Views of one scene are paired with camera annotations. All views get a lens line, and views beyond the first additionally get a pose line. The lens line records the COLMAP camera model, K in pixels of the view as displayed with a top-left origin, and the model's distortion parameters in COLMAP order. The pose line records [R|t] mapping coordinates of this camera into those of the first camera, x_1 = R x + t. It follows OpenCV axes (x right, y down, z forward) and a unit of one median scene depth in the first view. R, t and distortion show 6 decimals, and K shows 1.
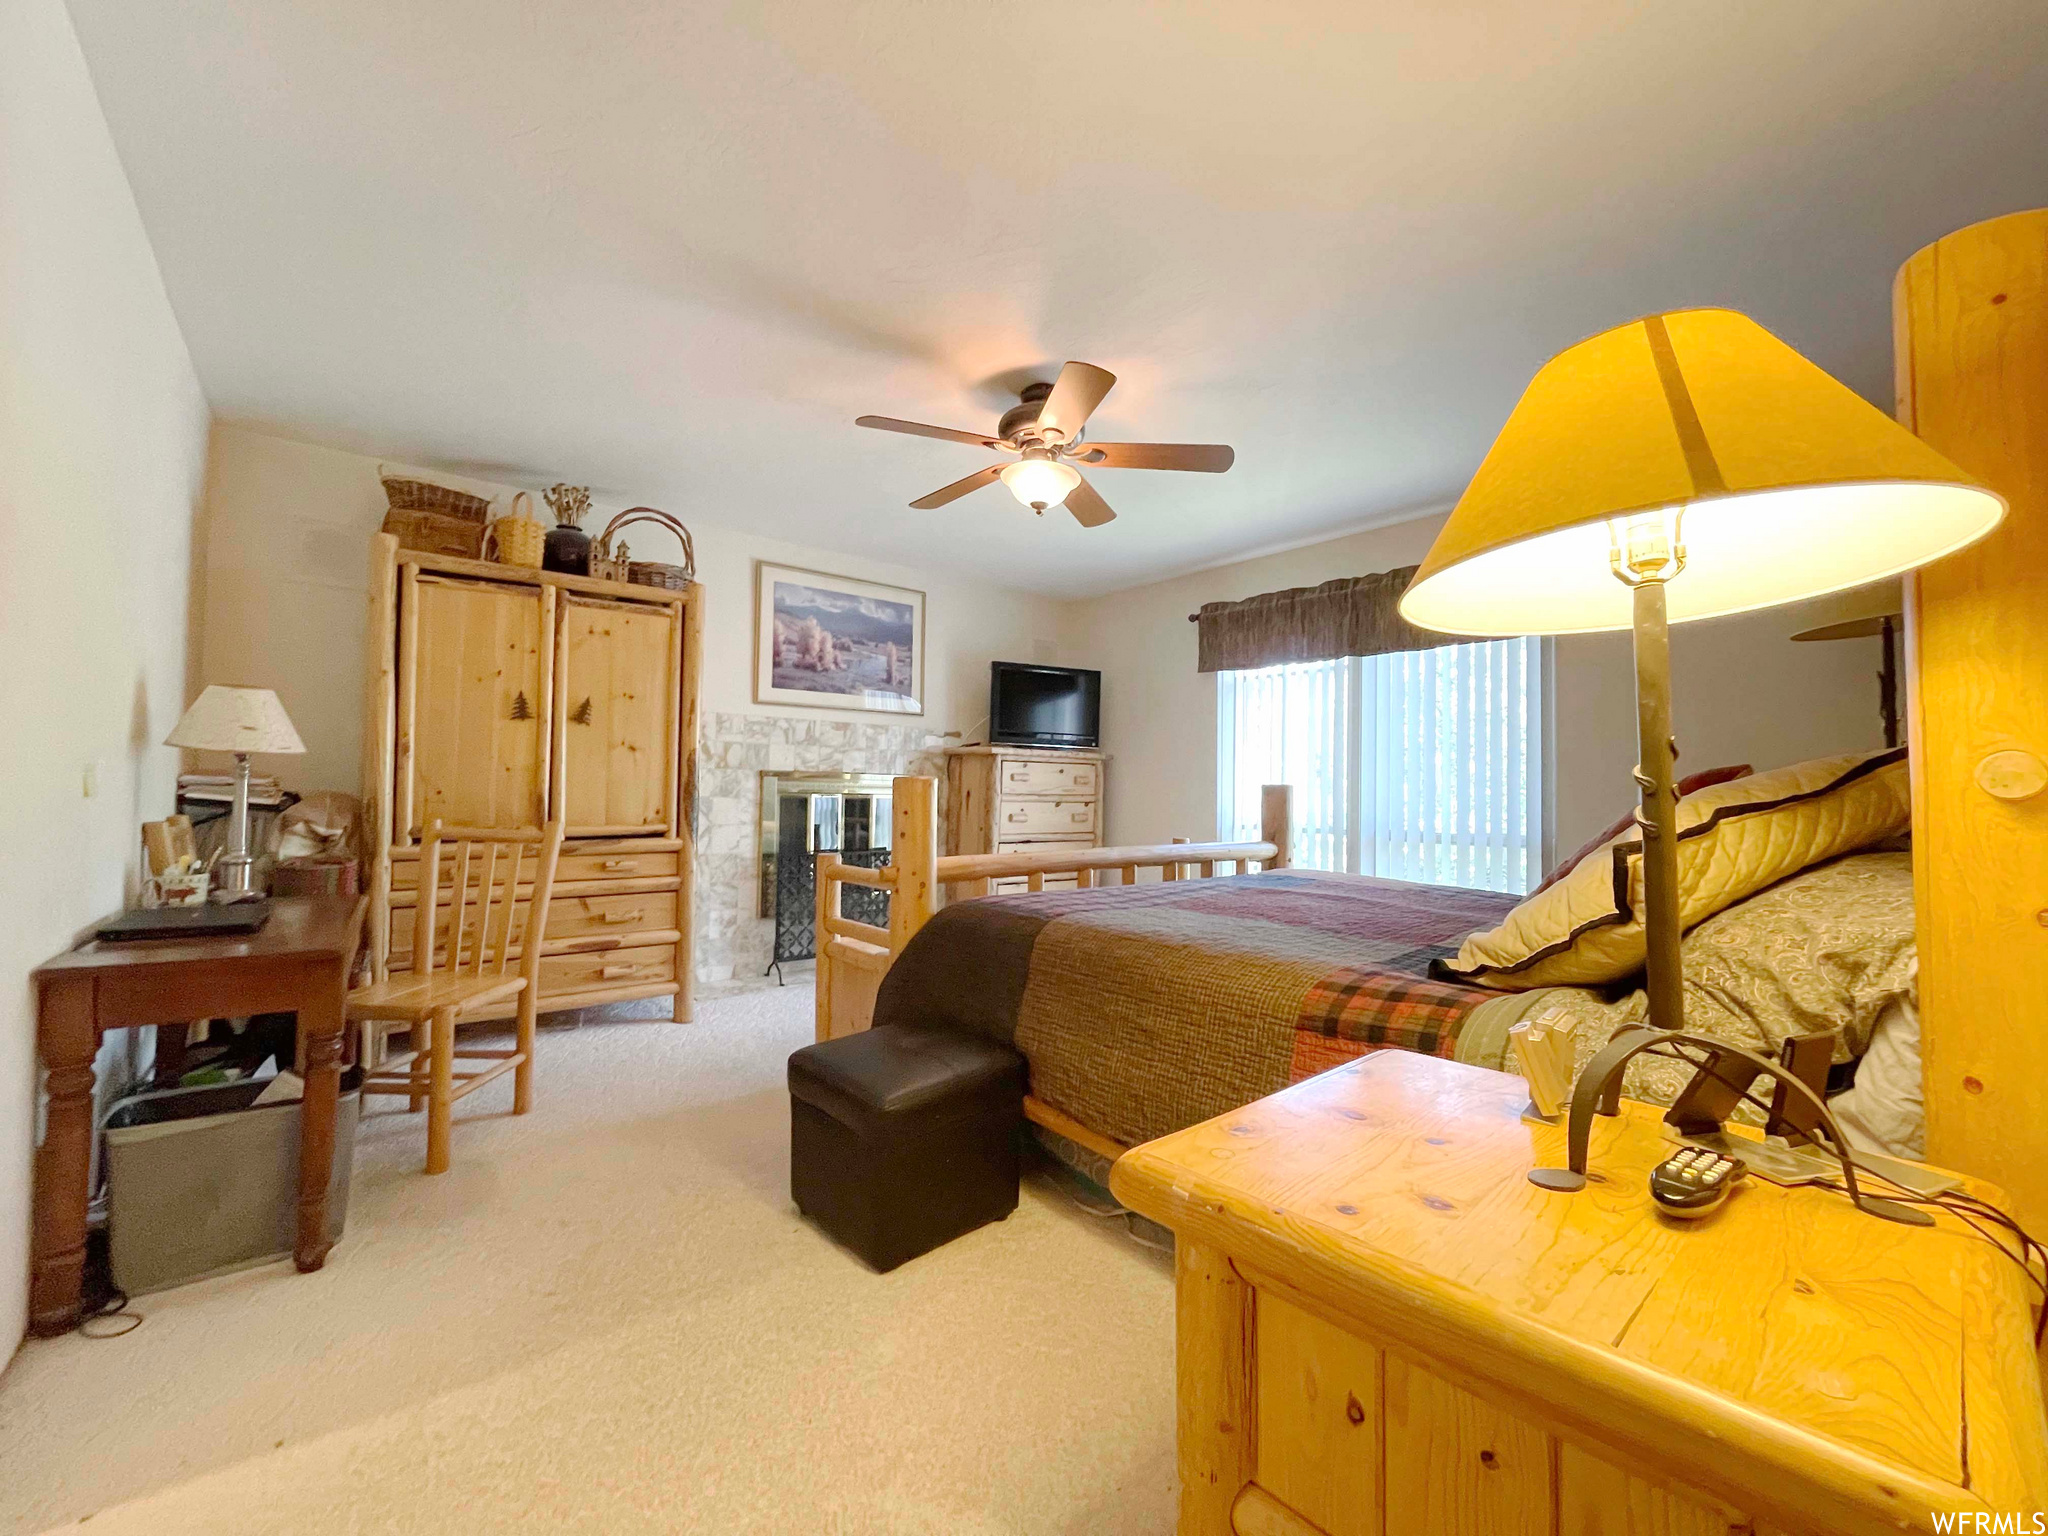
lens RADIAL K [[837.5, 0, 1025.0], [0, 837.5, 764.8], [0, 0, 1]] dist [0.009667, -0.004115]
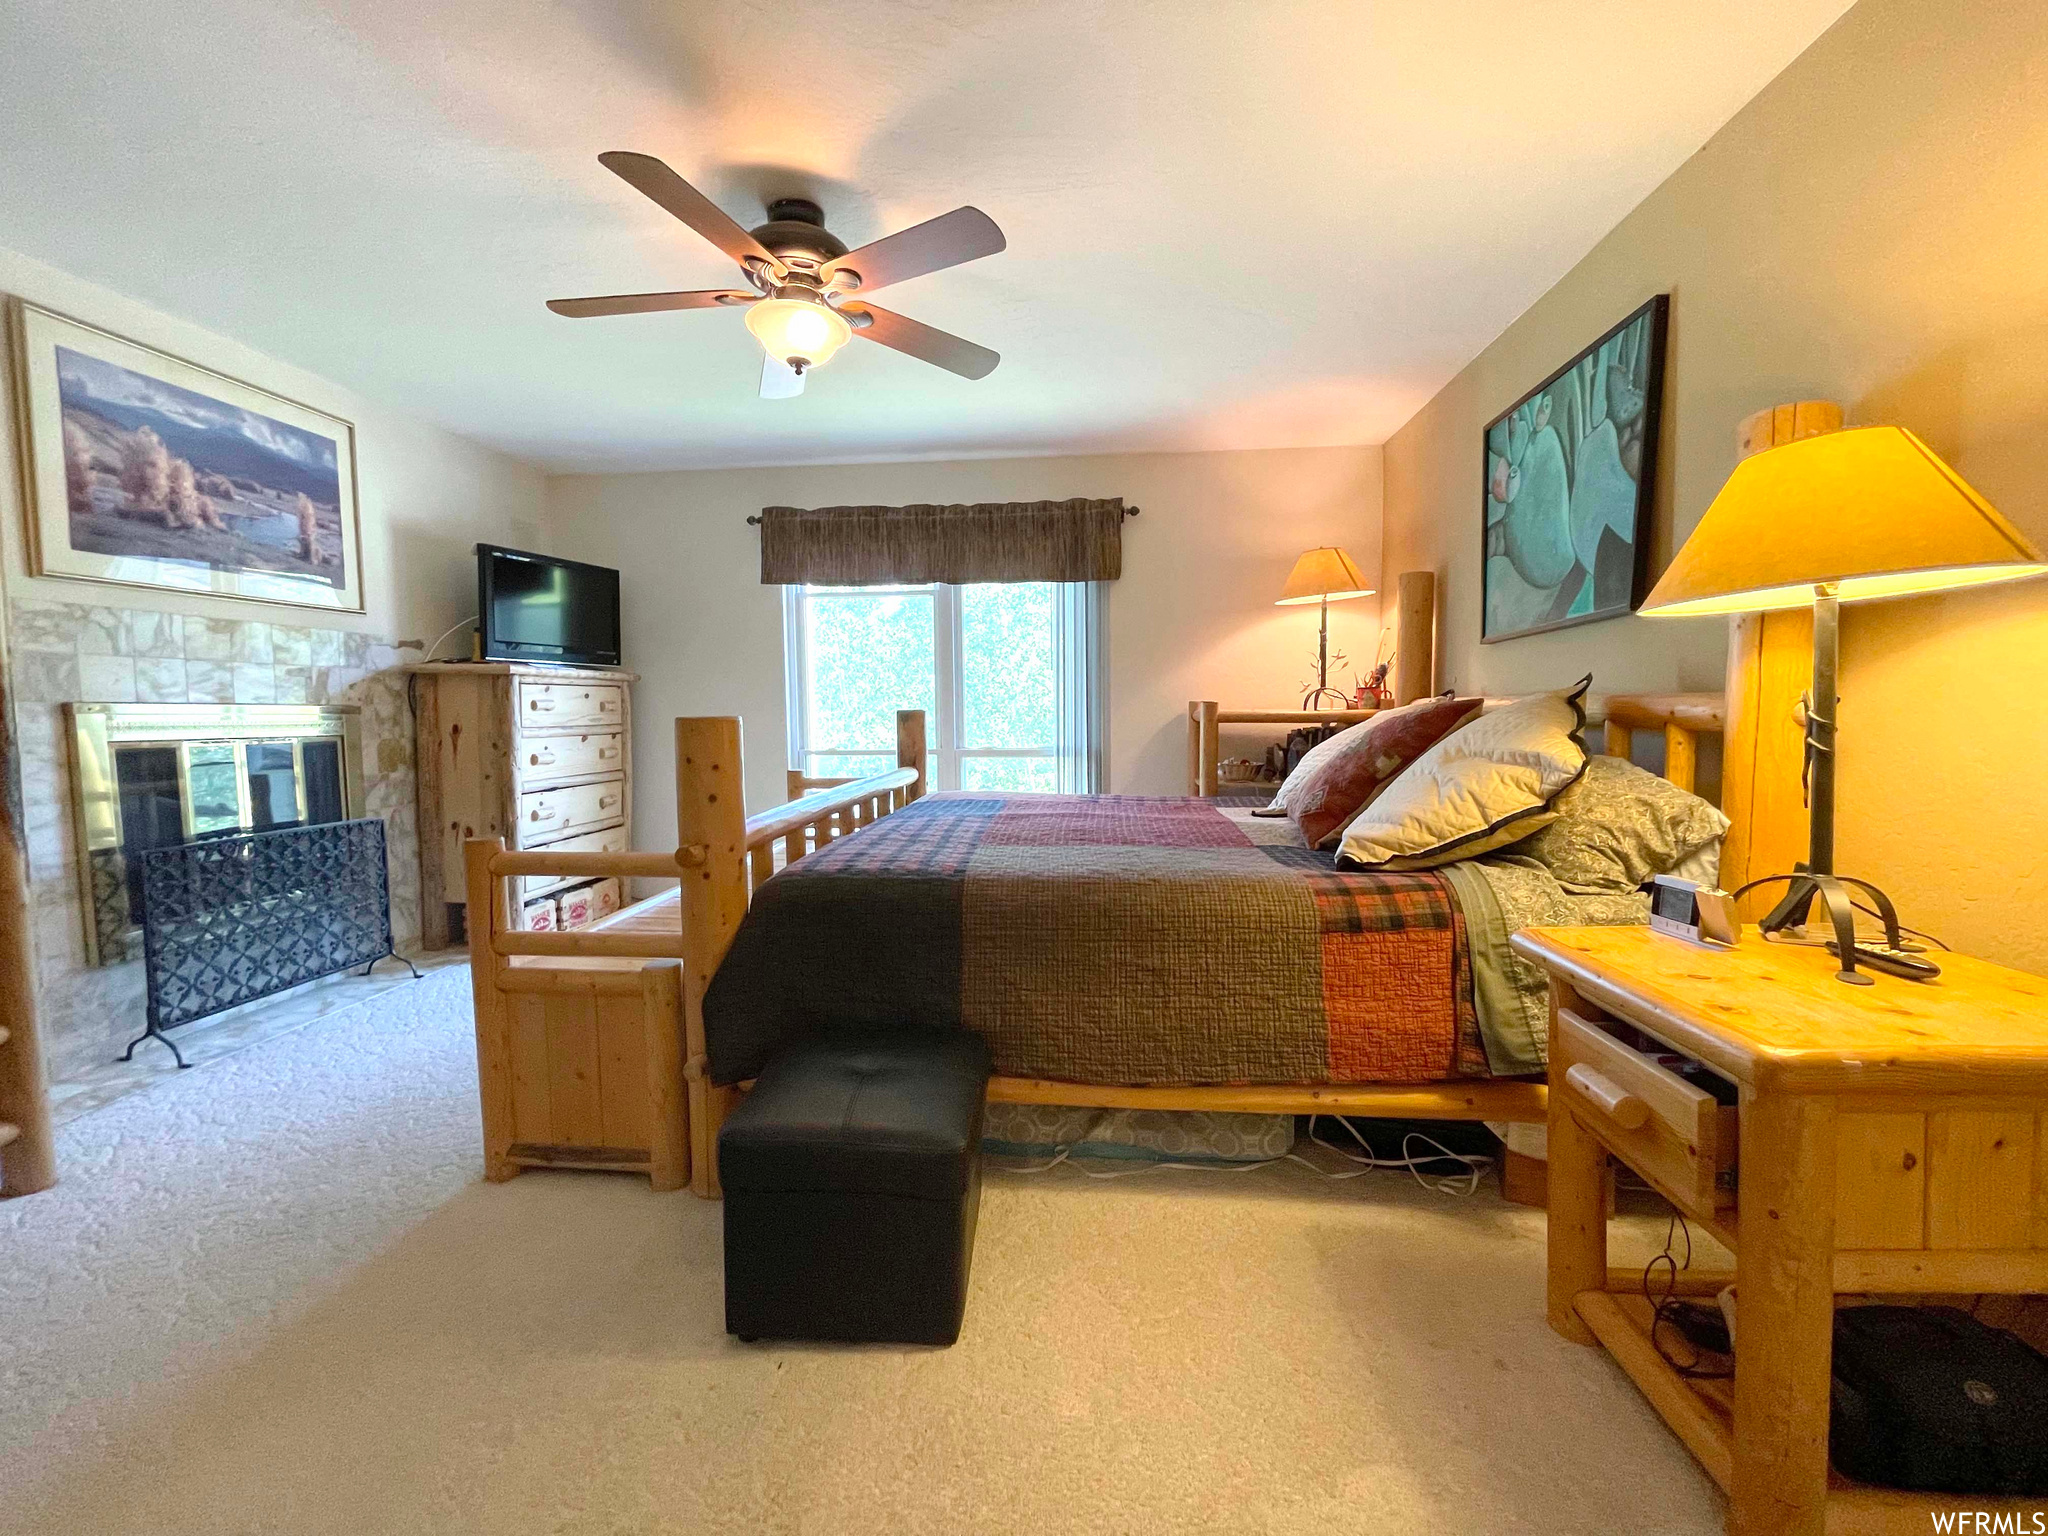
lens RADIAL K [[837.5, 0, 1022.8], [0, 837.5, 764.7], [0, 0, 1]] dist [0.009667, -0.004115]
pose [[0.706395, -0.068744, 0.704472, -0.249791], [-0.003582, 0.994913, 0.100678, -0.009844], [-0.707809, -0.073641, 0.702555, 0.163669]]
